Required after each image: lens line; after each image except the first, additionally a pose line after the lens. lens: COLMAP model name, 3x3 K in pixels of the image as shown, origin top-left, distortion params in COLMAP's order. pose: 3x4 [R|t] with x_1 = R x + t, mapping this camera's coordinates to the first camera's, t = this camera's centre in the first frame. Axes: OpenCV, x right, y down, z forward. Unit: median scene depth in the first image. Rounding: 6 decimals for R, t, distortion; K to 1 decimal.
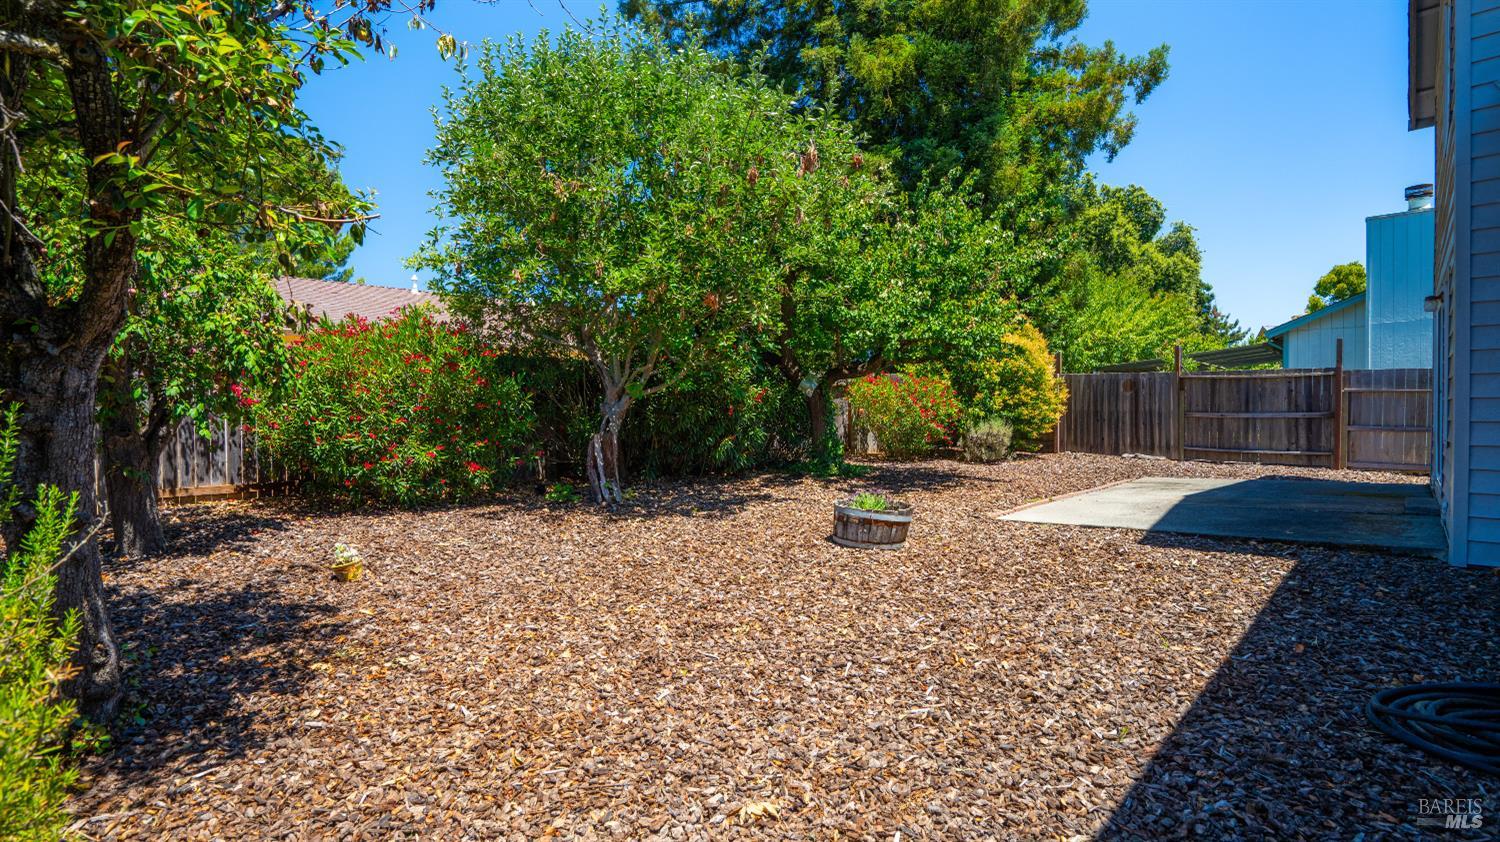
lens RADIAL K [[732.4, 0, 817.4], [0, 732.4, 417.7], [0, 0, 1]] dist [-0.002101, 0.000279]
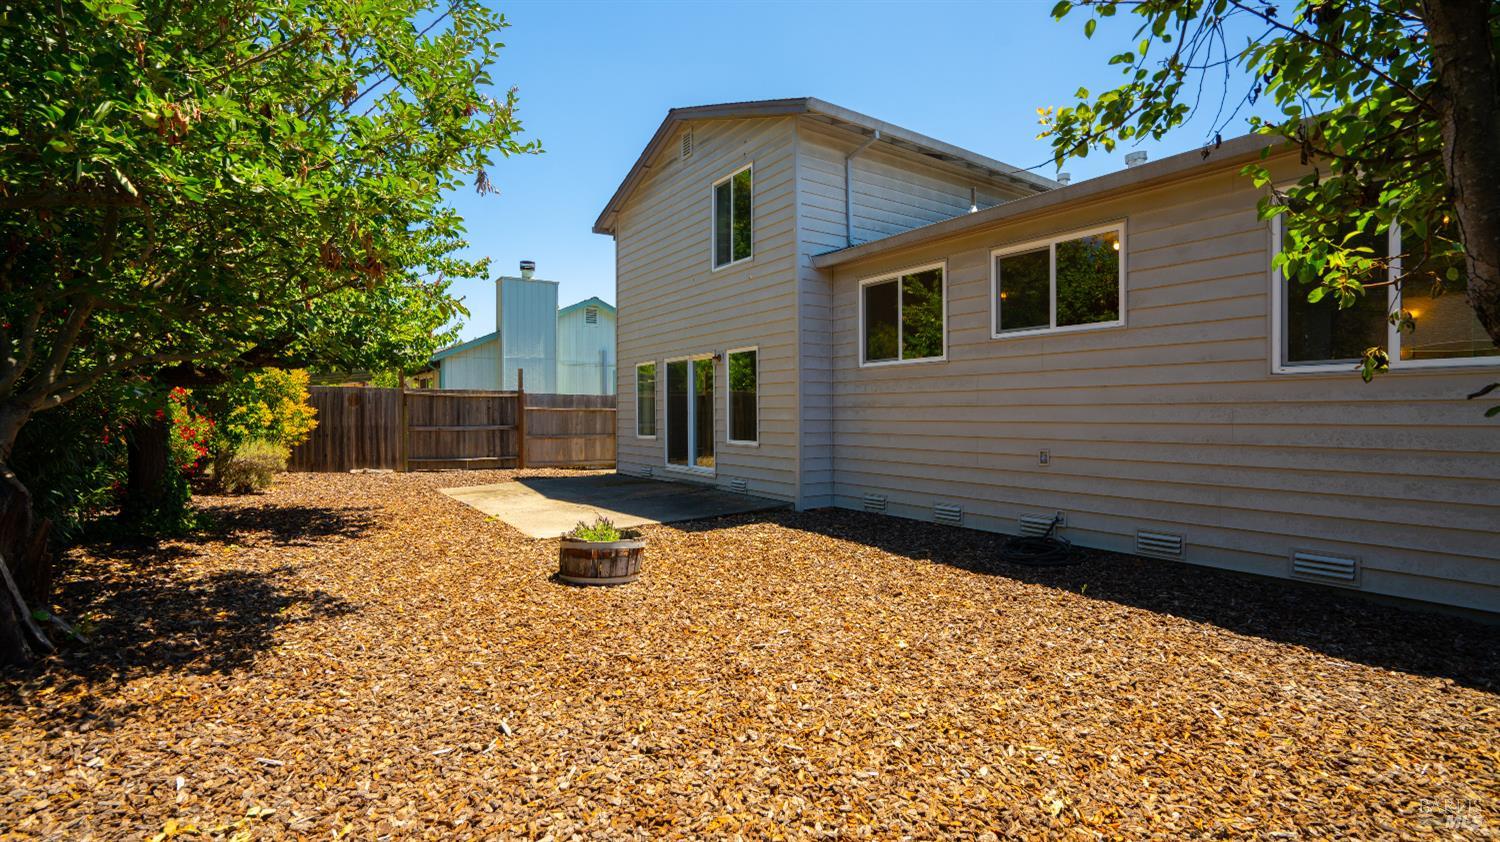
lens RADIAL K [[680.5, 0, 739.2], [0, 680.5, 404.6], [0, 0, 1]] dist [-0.001331, 0.001026]
pose [[0.280400, 0.018738, 0.959700, -0.337018], [0.011346, 0.999675, -0.022833, -0.011984], [-0.959816, 0.017291, 0.280096, 0.282708]]
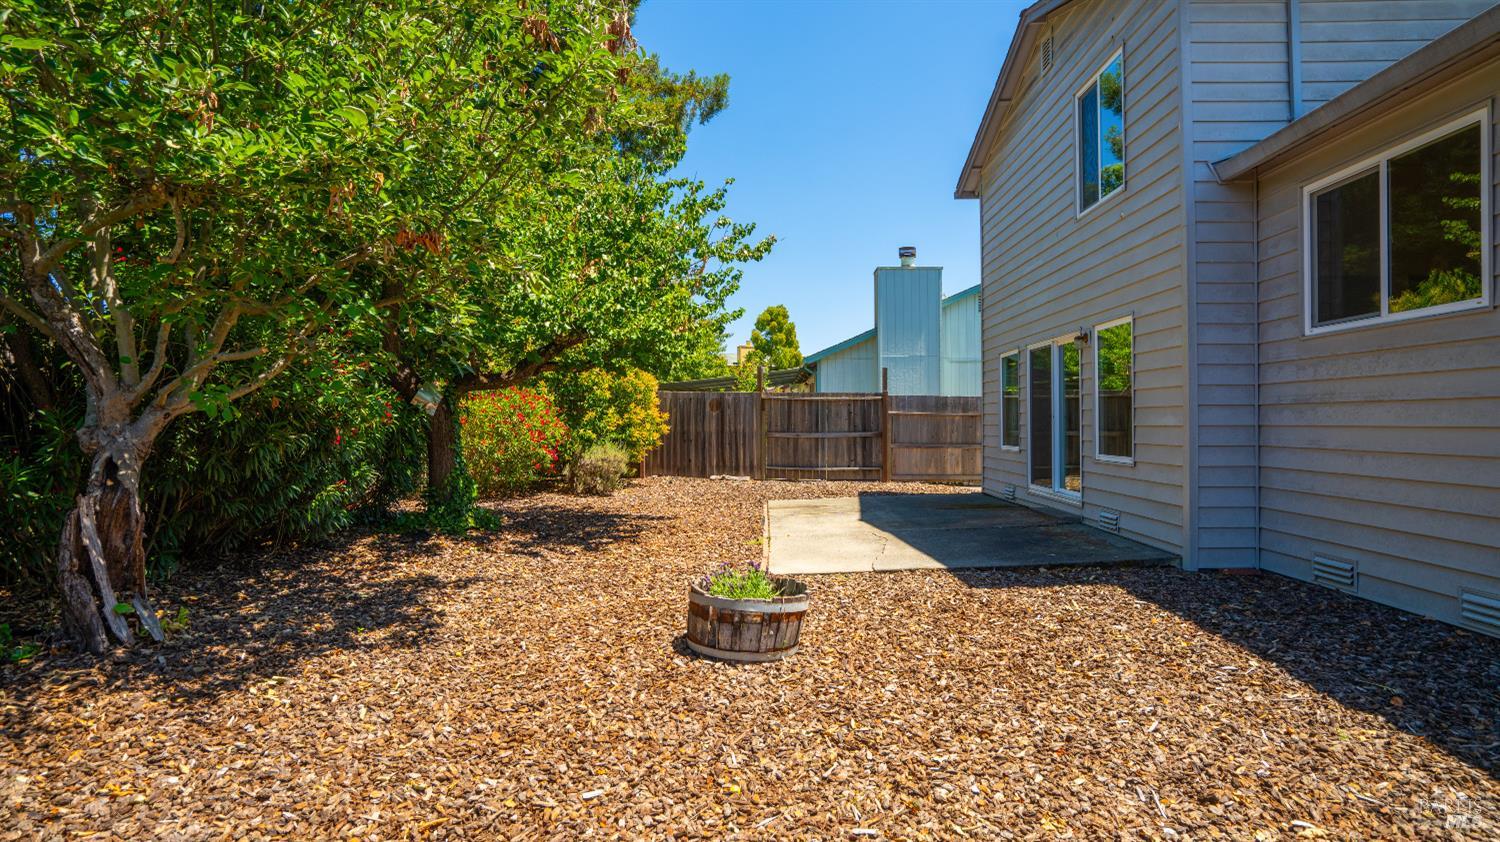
lens RADIAL K [[731.4, 0, 766.0], [0, 731.4, 415.6], [0, 0, 1]] dist [-0.053228, 0.041050]
pose [[0.771782, 0.009459, 0.635817, -0.155862], [0.005810, 0.999743, -0.021926, -0.009181], [-0.635861, 0.020616, 0.771529, 0.232855]]
